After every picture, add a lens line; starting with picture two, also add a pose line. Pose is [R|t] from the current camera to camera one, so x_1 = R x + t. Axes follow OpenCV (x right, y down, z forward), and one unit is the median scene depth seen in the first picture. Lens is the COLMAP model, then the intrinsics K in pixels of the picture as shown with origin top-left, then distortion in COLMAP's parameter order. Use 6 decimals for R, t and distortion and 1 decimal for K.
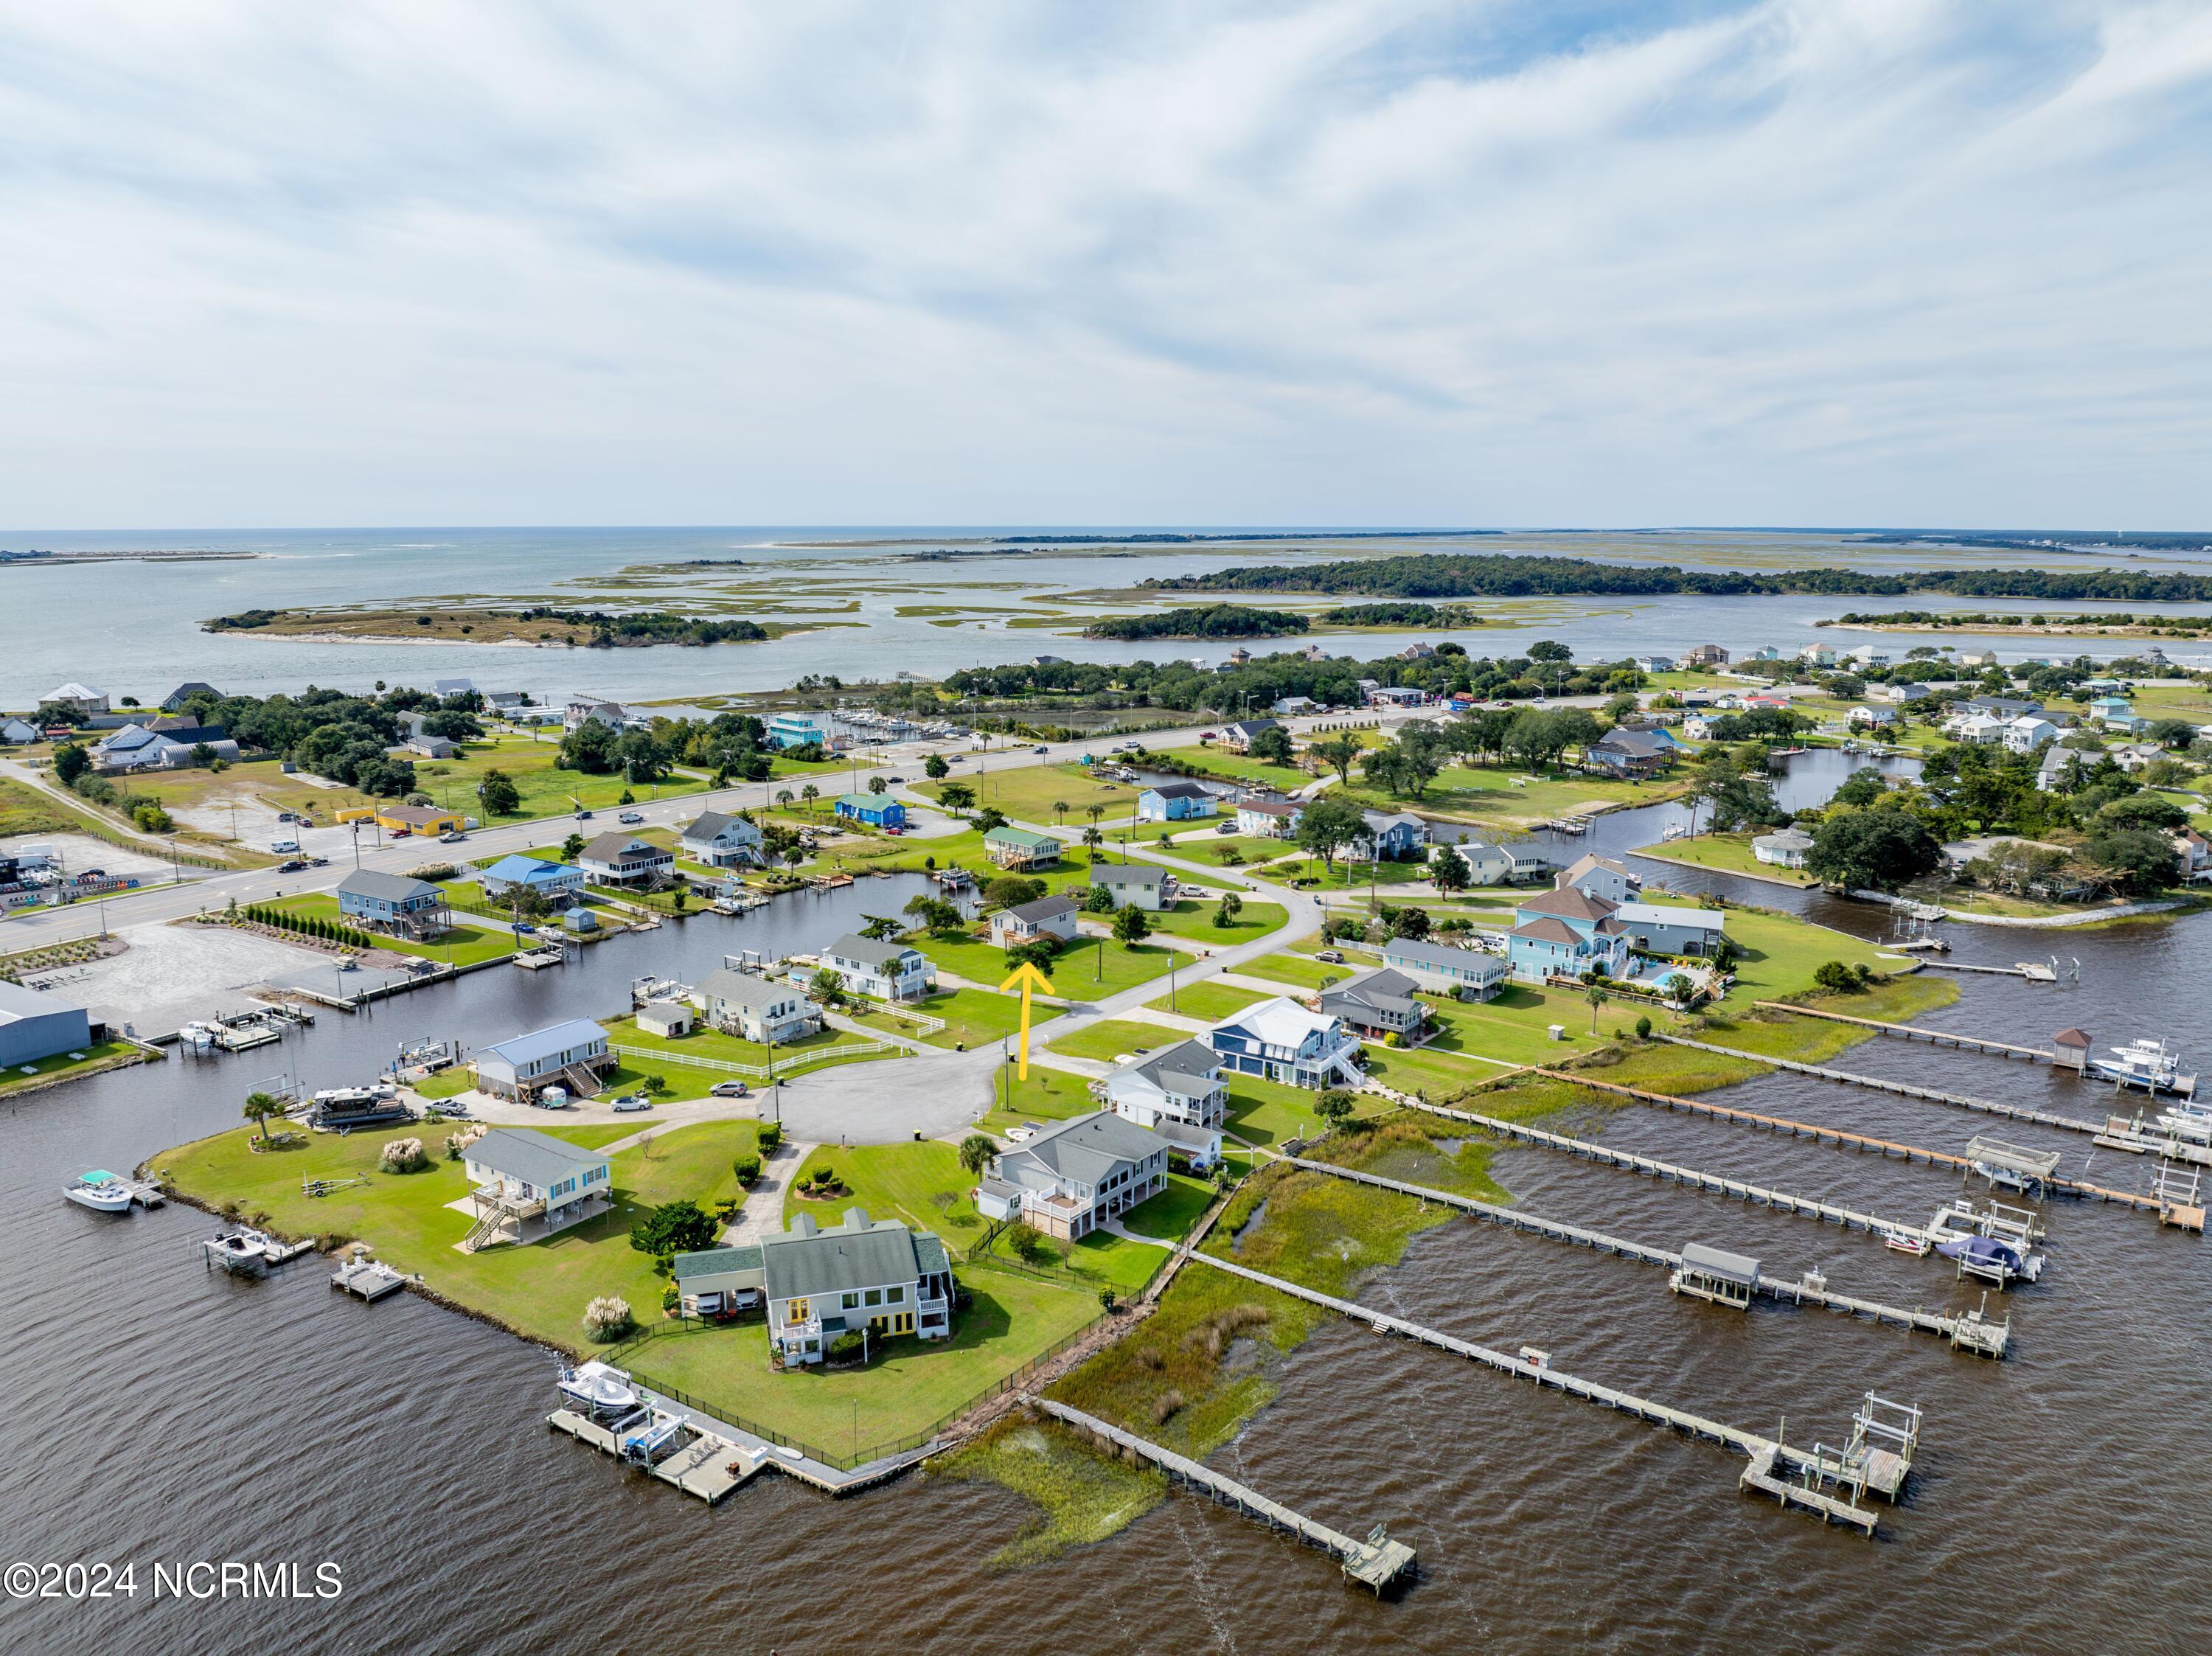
lens RADIAL K [[1534.0, 0, 1106.0], [0, 1534.0, 828.0], [0, 0, 1]] dist [-0.032878, -0.007775]
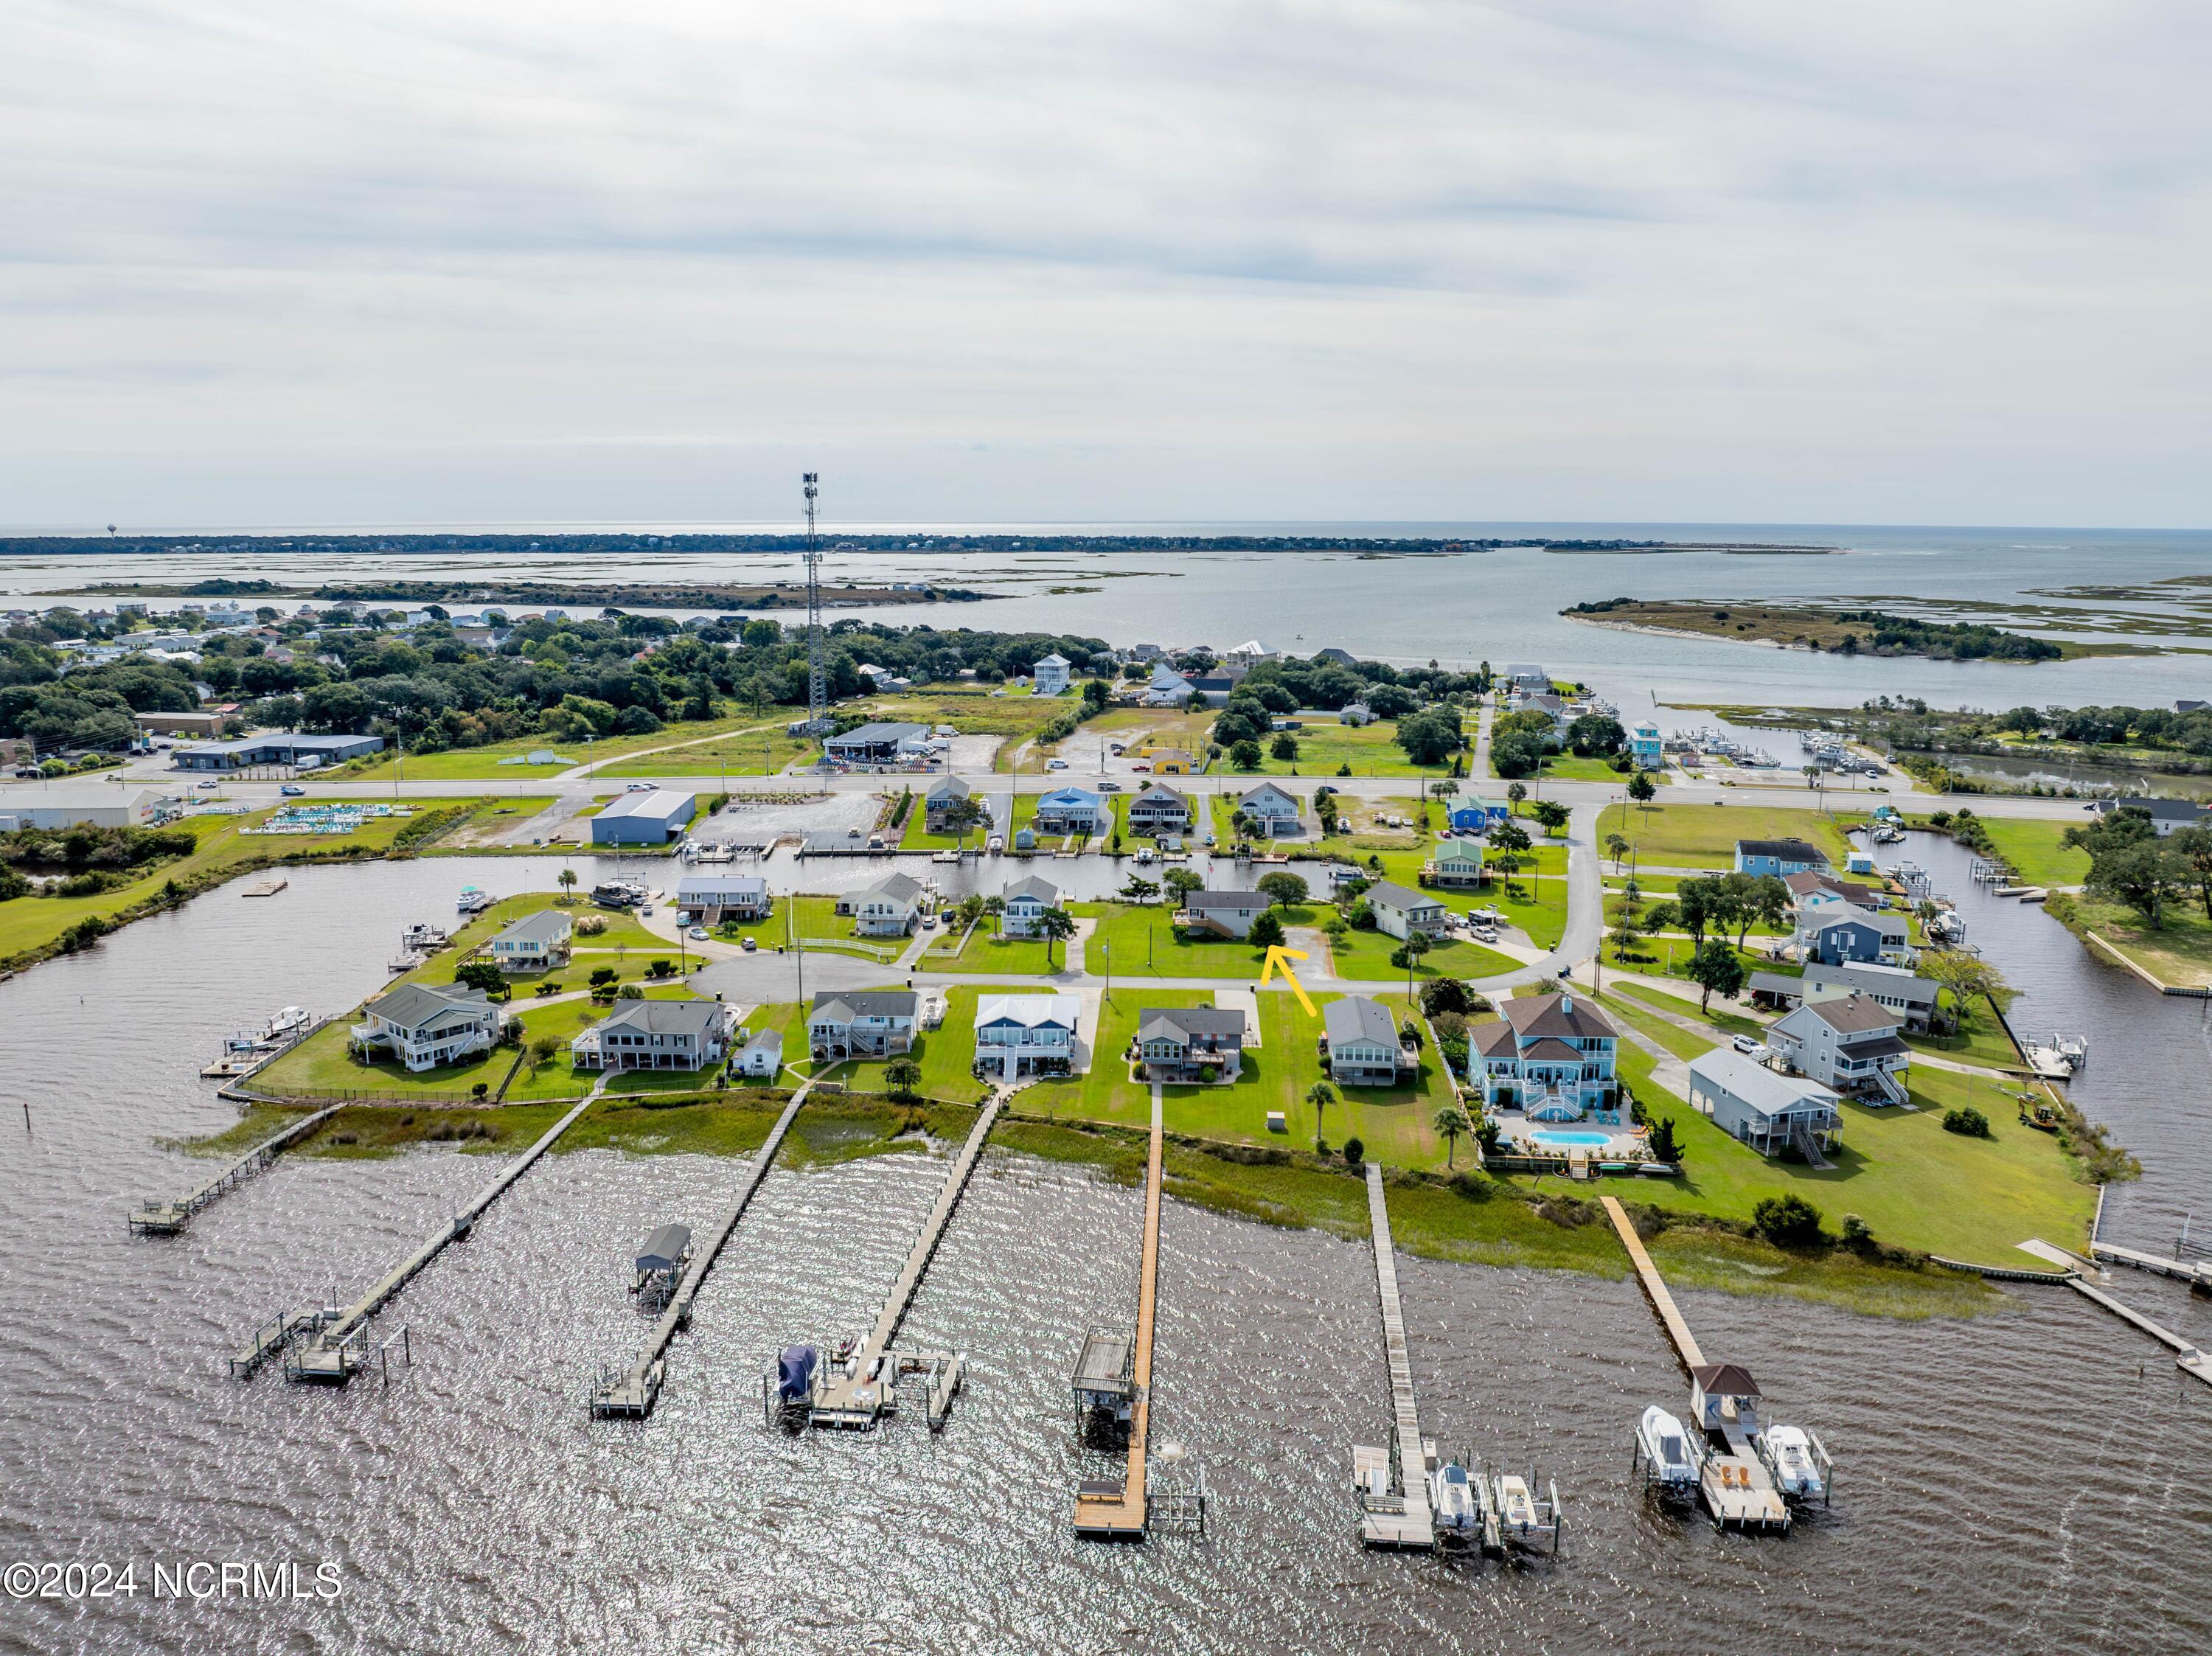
lens RADIAL K [[1534.0, 0, 1106.0], [0, 1534.0, 828.0], [0, 0, 1]] dist [-0.032878, -0.007775]
pose [[0.580921, 0.163653, -0.797339, 0.870505], [-0.162655, 0.983162, 0.083287, -0.079879], [0.797543, 0.081308, 0.597758, 0.391189]]
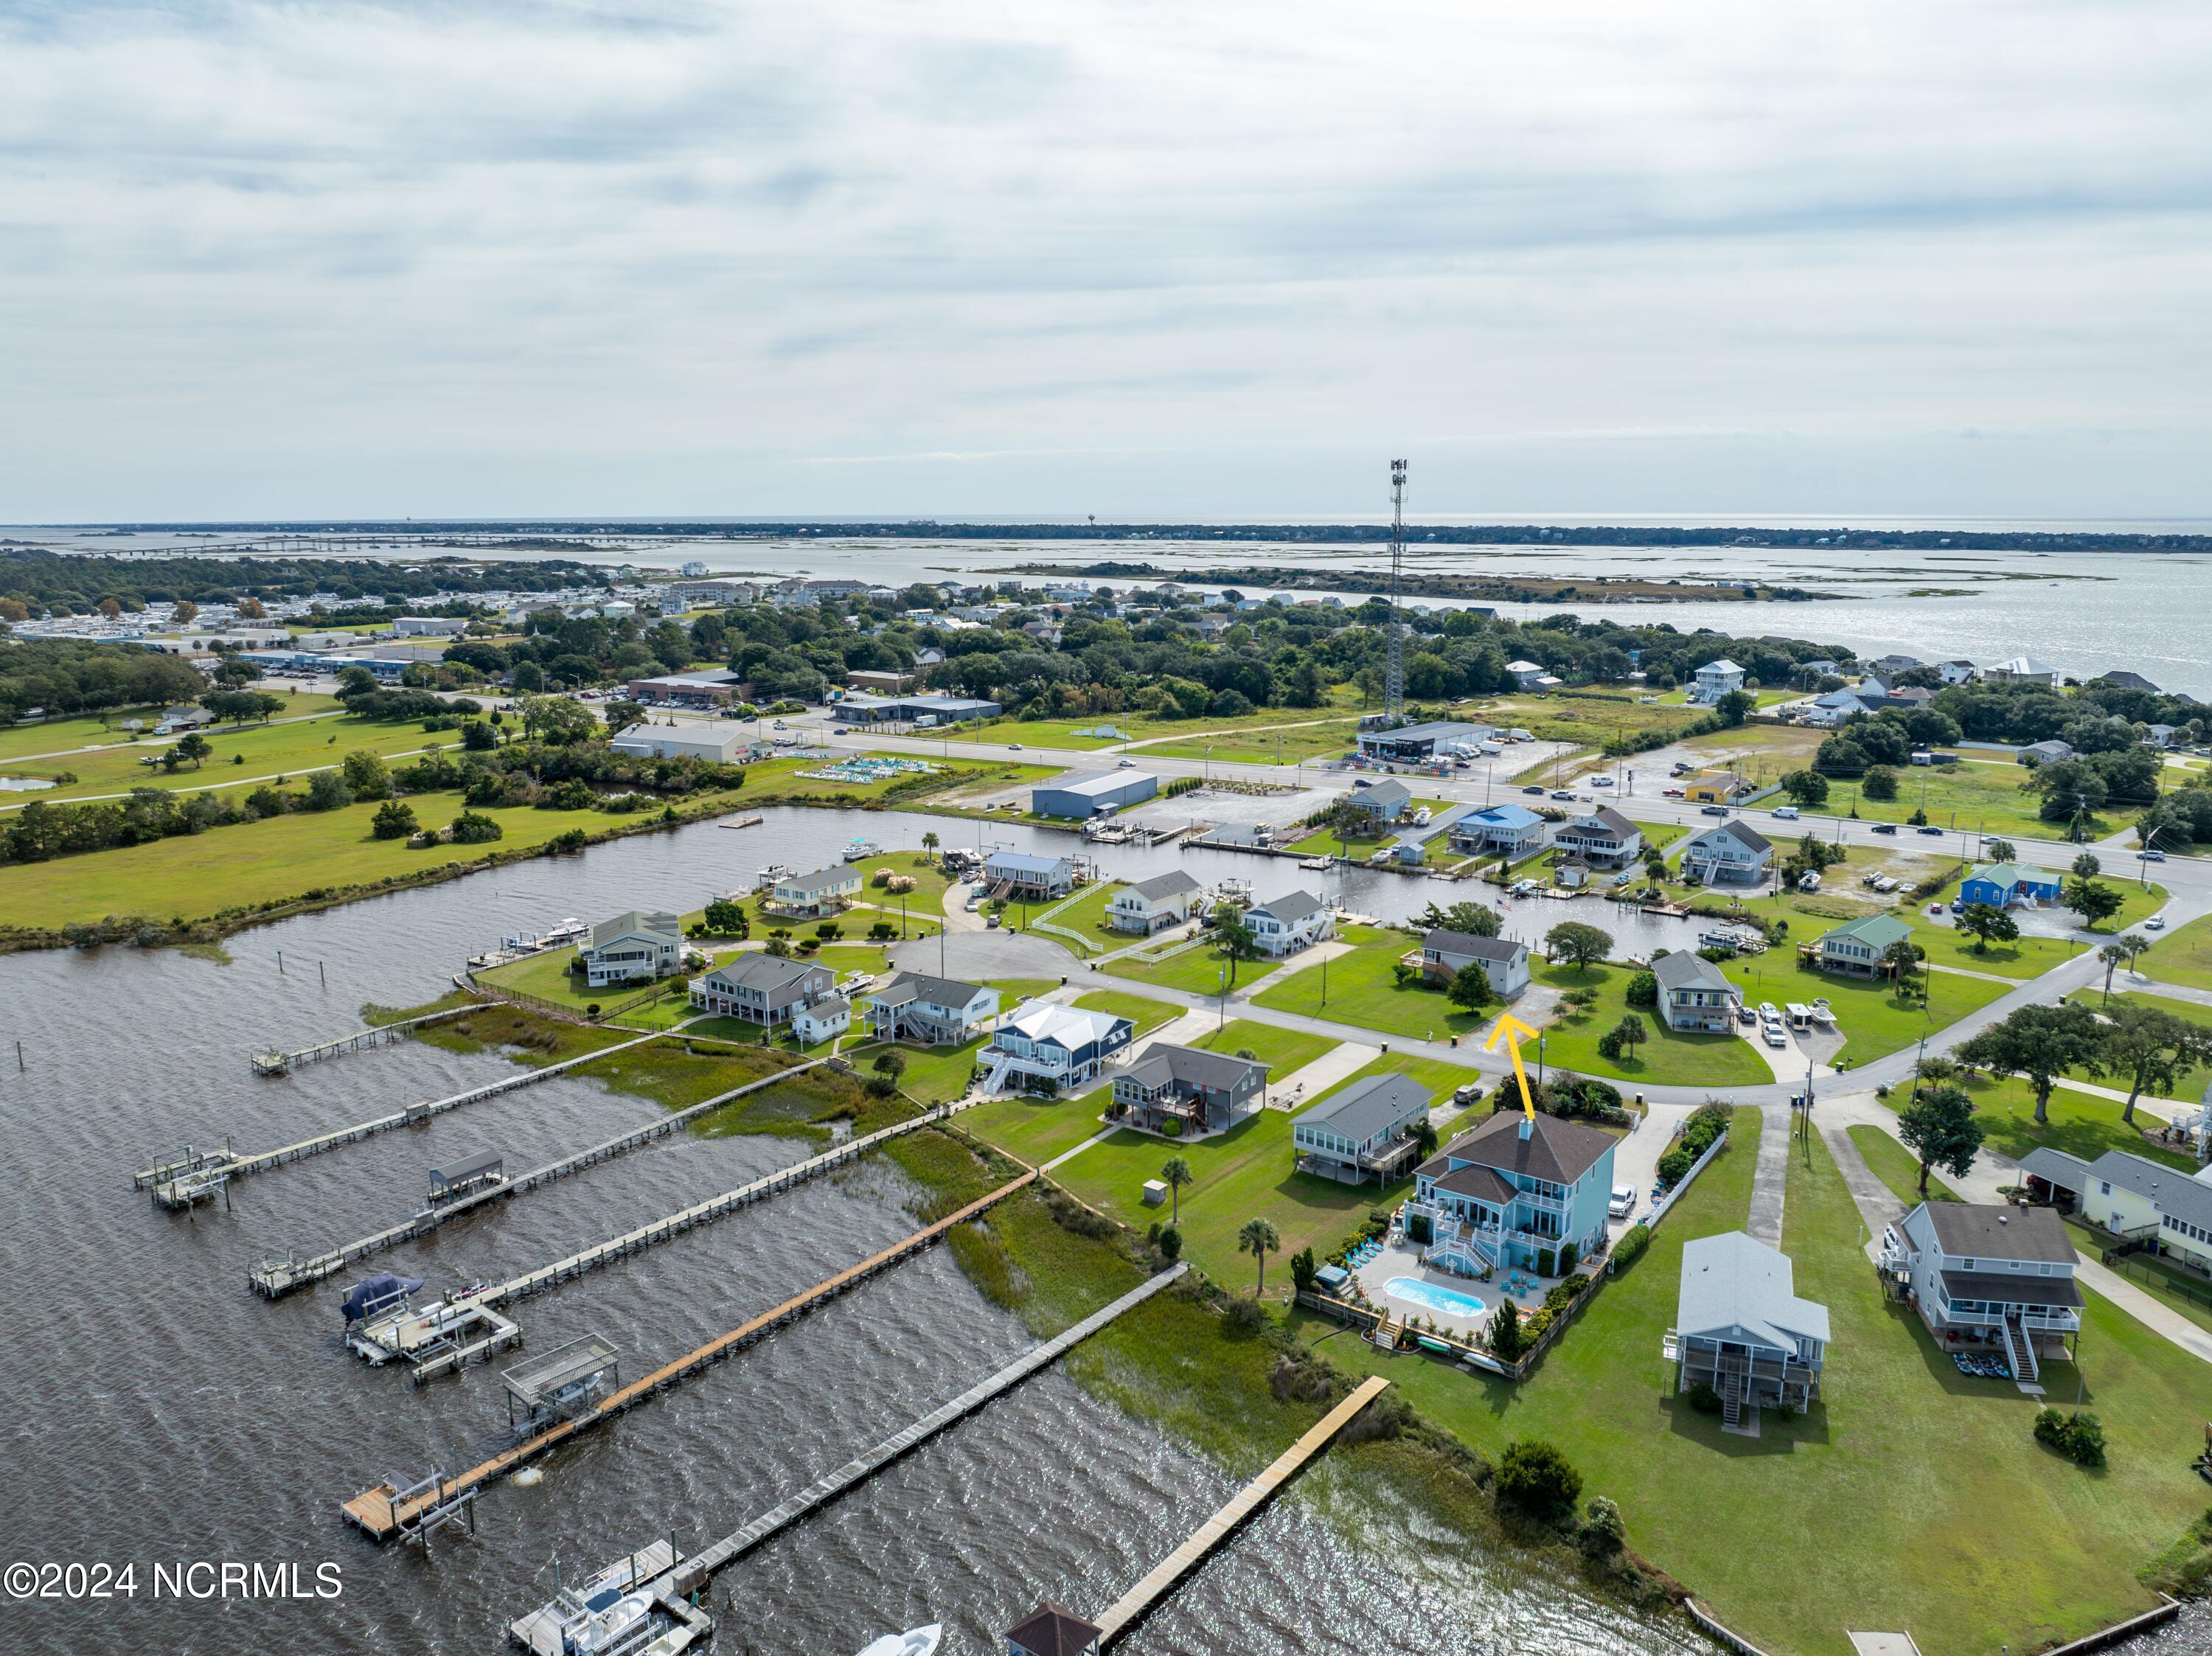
lens RADIAL K [[1534.0, 0, 1106.0], [0, 1534.0, 828.0], [0, 0, 1]] dist [-0.032878, -0.007775]
pose [[0.062478, 0.203194, -0.977143, 0.954836], [-0.192544, 0.963118, 0.187967, -0.163916], [0.979297, 0.176399, 0.099297, 0.841120]]
